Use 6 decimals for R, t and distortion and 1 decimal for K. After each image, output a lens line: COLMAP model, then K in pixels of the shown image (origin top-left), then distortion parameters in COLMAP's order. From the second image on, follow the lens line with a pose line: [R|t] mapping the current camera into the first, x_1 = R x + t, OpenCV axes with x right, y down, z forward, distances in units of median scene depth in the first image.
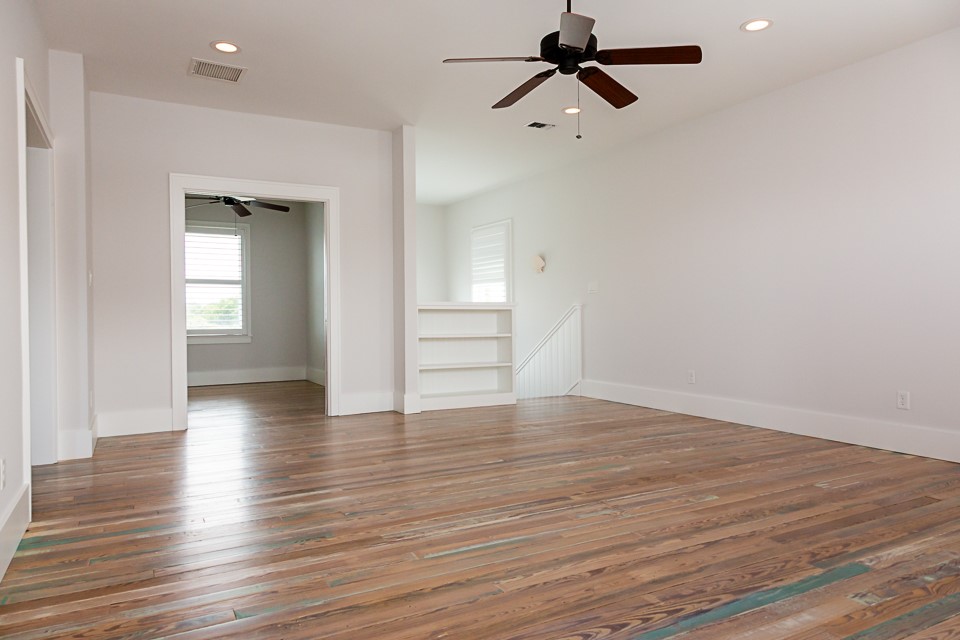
lens RADIAL K [[633.1, 0, 486.1], [0, 633.1, 320.6], [0, 0, 1]] dist [0.004376, -0.000234]
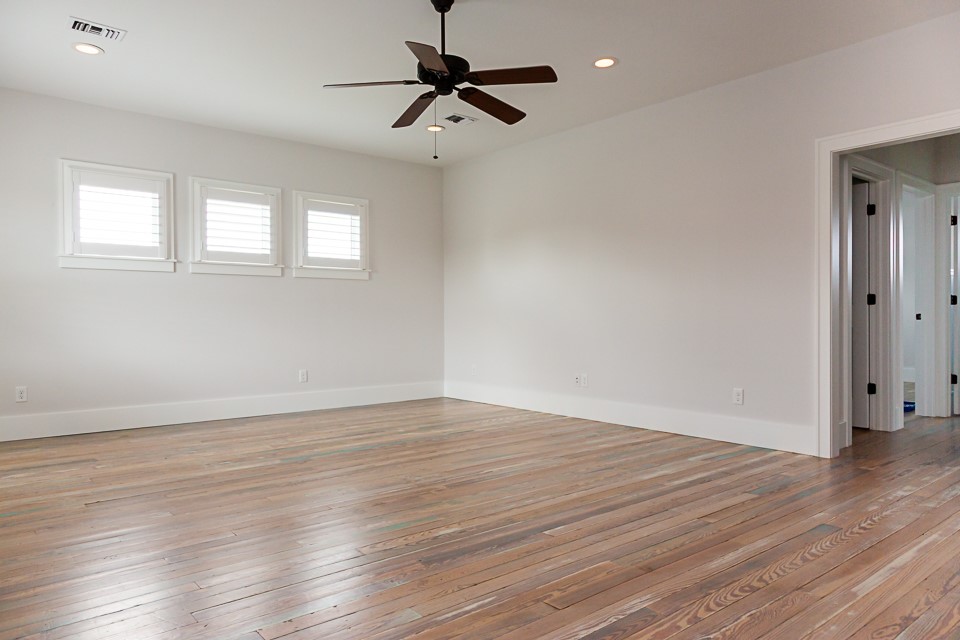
lens RADIAL K [[633.1, 0, 486.1], [0, 633.1, 320.6], [0, 0, 1]] dist [0.004376, -0.000234]
pose [[-0.982069, 0.010725, -0.188218, 0.262257], [0.008062, 0.999856, 0.014910, -0.020889], [0.188351, 0.013125, -0.982014, 2.036382]]
